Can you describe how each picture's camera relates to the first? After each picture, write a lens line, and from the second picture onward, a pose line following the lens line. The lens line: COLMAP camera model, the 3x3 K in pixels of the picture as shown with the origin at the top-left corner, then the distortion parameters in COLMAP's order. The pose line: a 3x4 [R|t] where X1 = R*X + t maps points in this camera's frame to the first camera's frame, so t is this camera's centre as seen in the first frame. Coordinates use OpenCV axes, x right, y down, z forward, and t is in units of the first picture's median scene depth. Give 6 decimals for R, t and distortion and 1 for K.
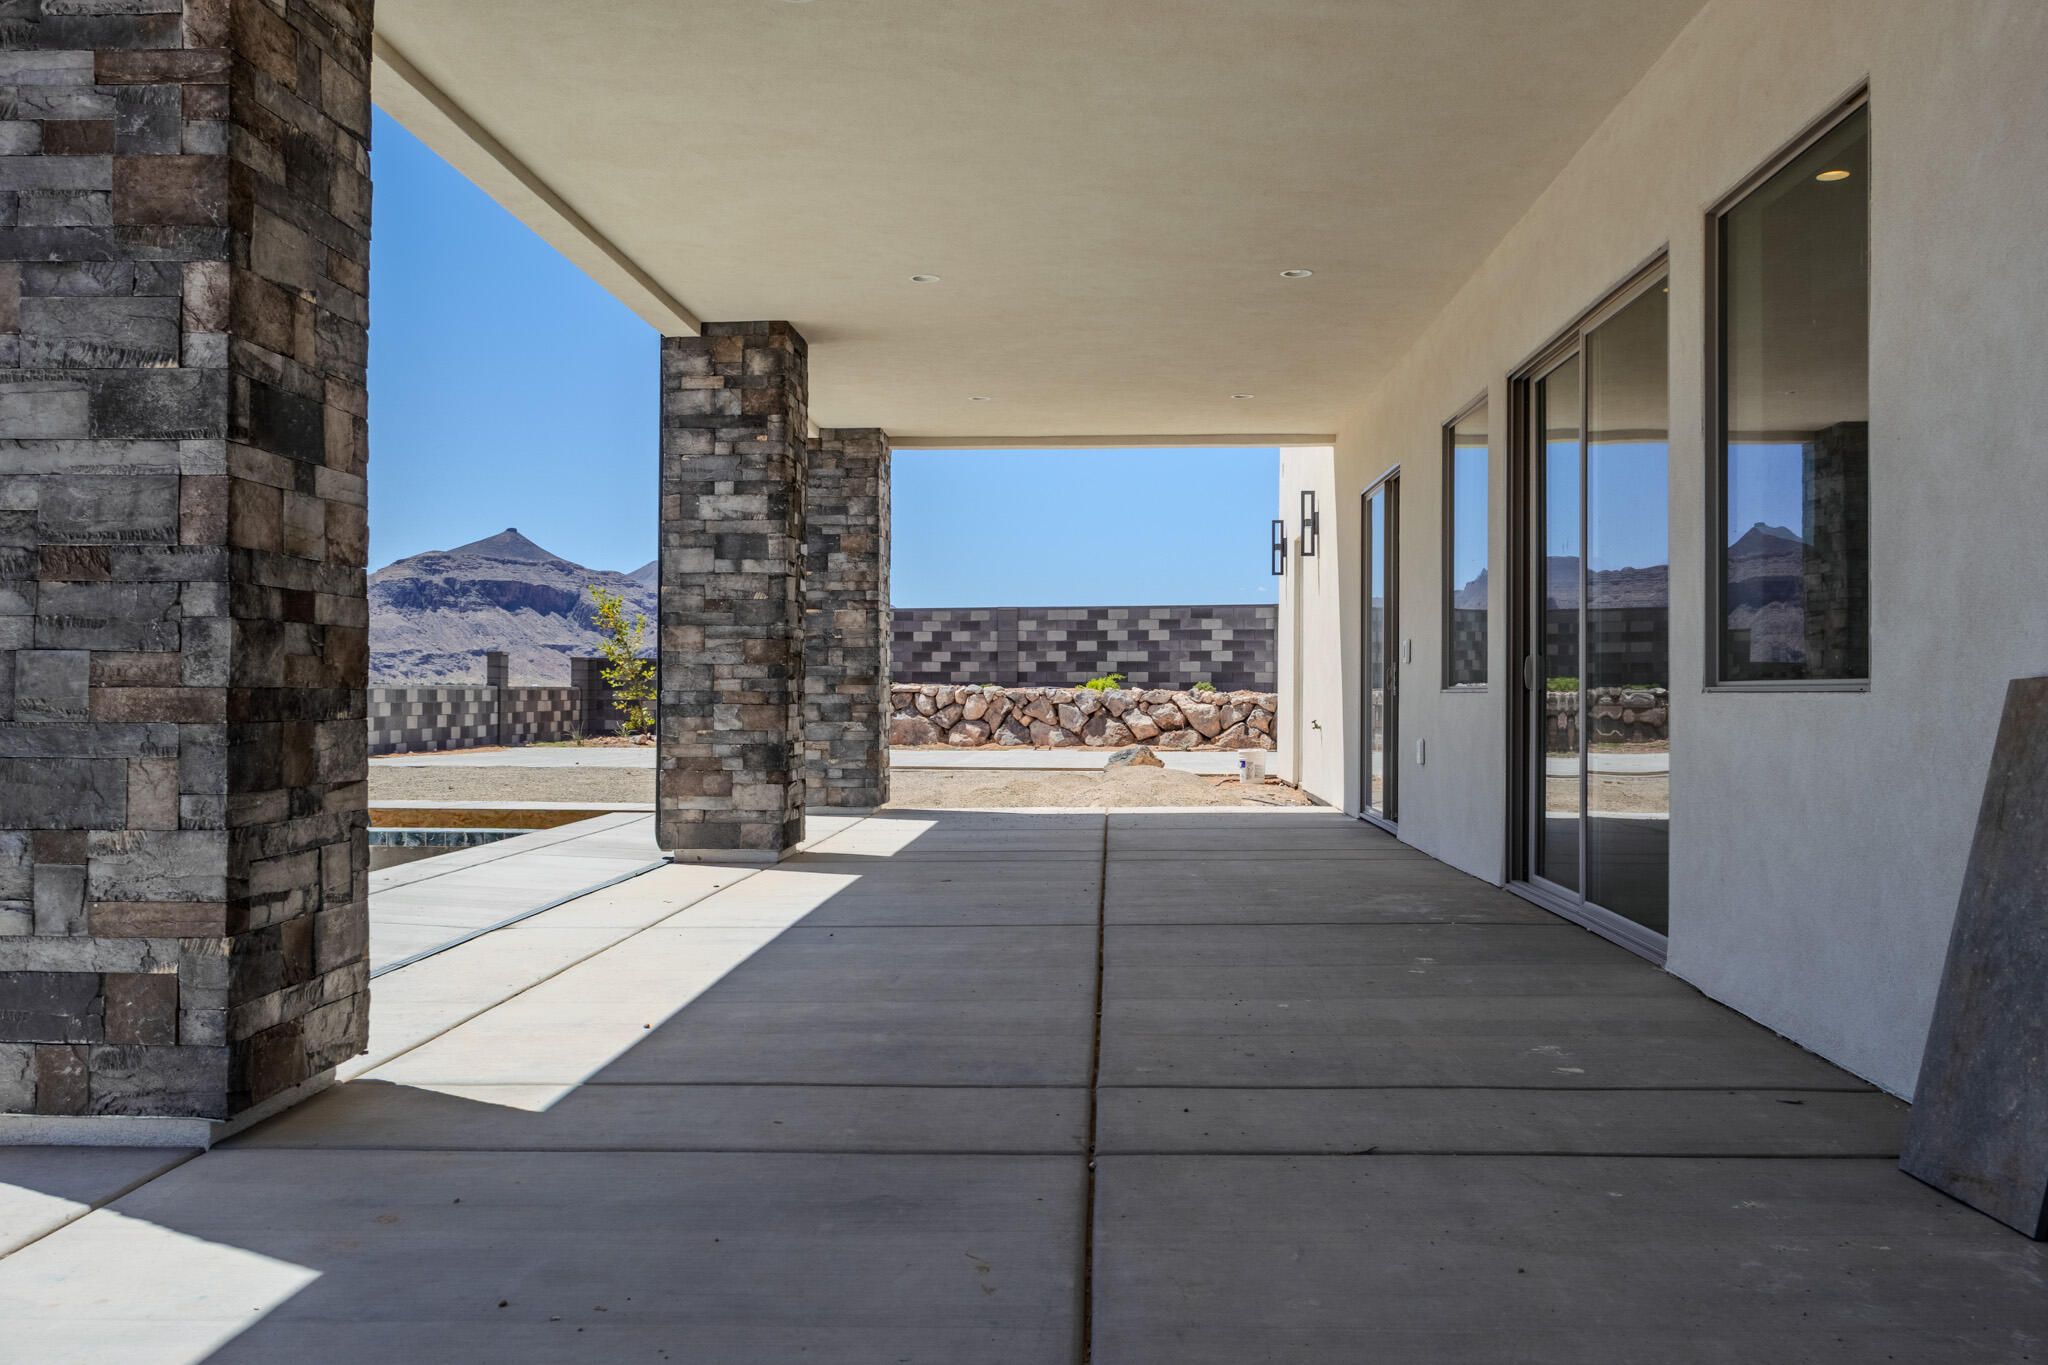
lens RADIAL K [[1720.7, 0, 968.0], [0, 1720.7, 666.6], [0, 0, 1]] dist [0.002123, -0.000721]
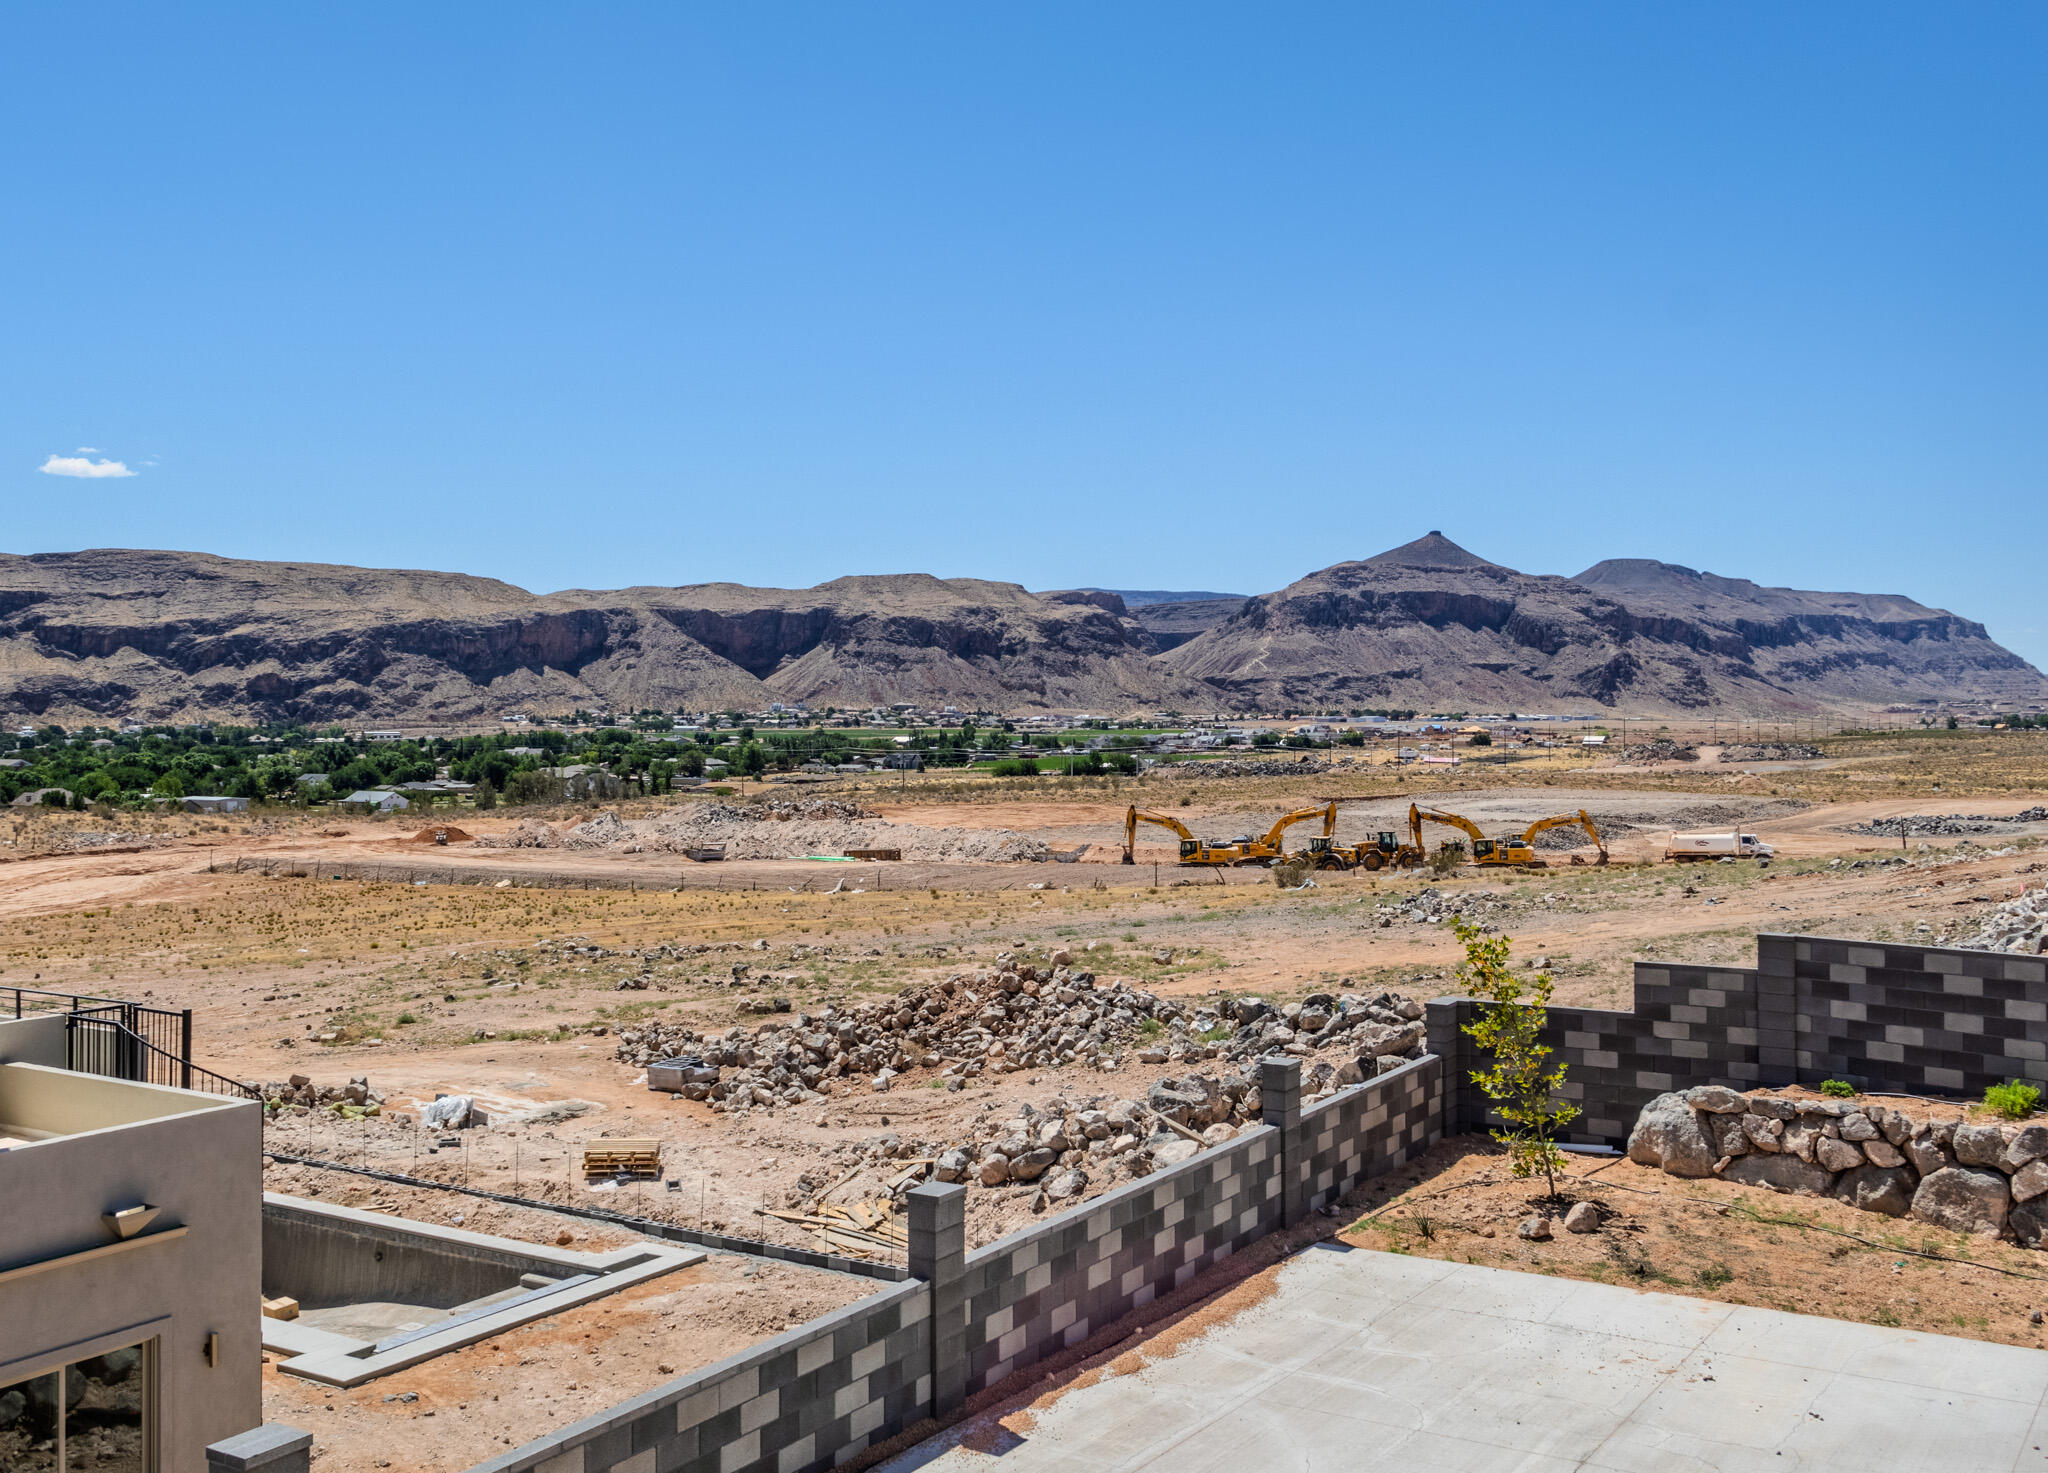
lens RADIAL K [[1976.4, 0, 962.0], [0, 1976.4, 703.3], [0, 0, 1]] dist [-0.004152, 0.000000]
pose [[0.879710, -0.009997, -0.475405, -0.050149], [0.013579, 0.999899, 0.004101, -0.124877], [0.475316, -0.010064, 0.879758, 0.352396]]
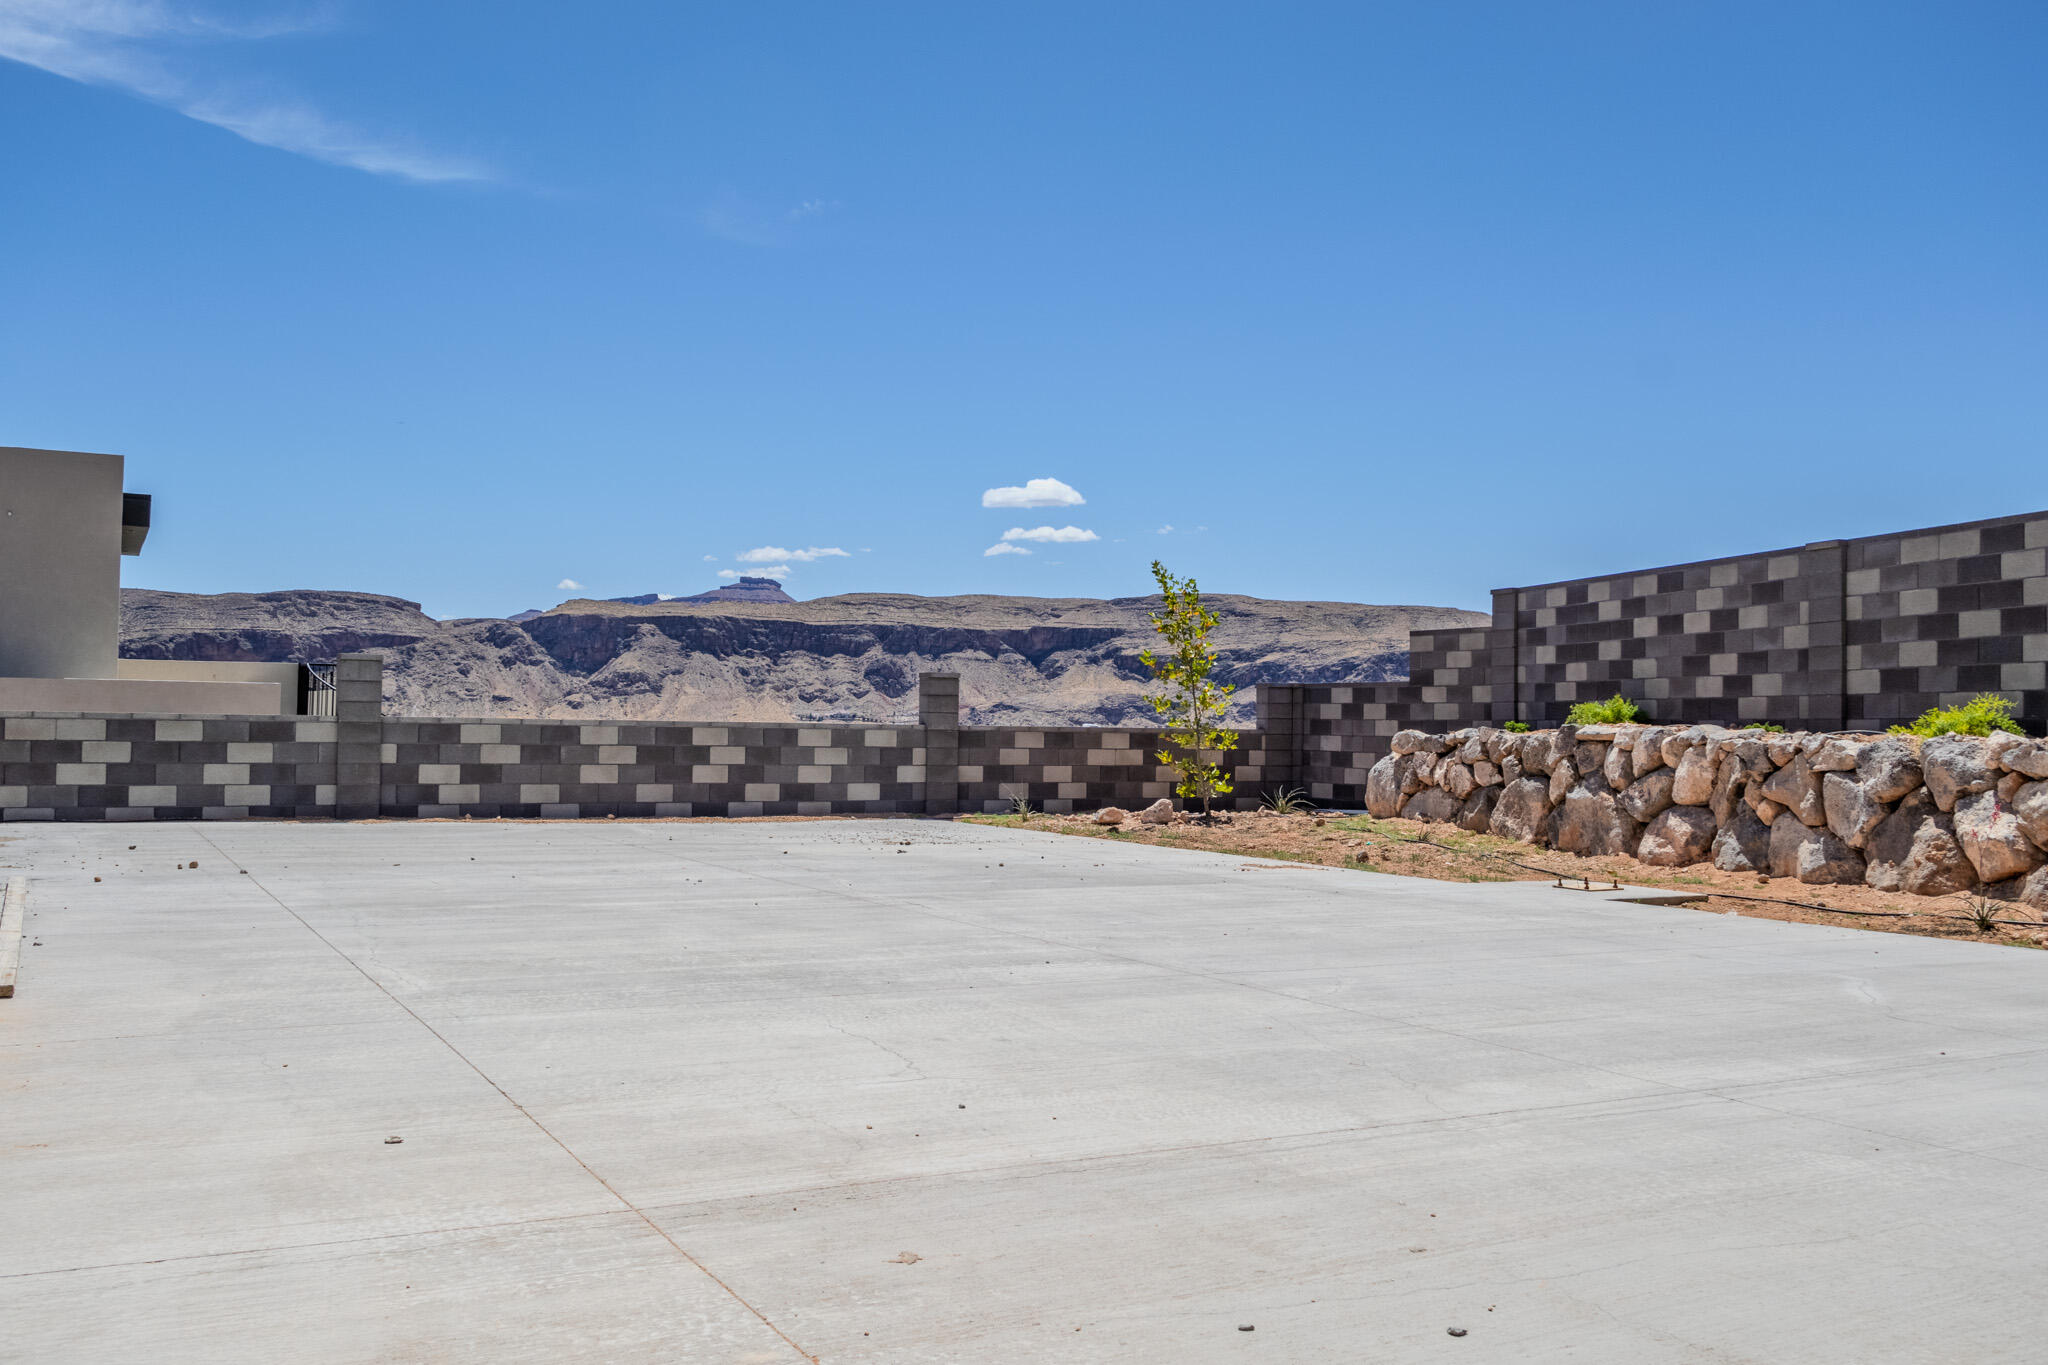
lens RADIAL K [[1720.7, 0, 1010.9], [0, 1720.7, 689.9], [0, 0, 1]] dist [0.002123, -0.000721]
pose [[0.543162, -0.016279, -0.839470, 0.280850], [0.001554, 0.999830, -0.018384, 0.009597], [0.839626, 0.008681, 0.543095, 0.628838]]
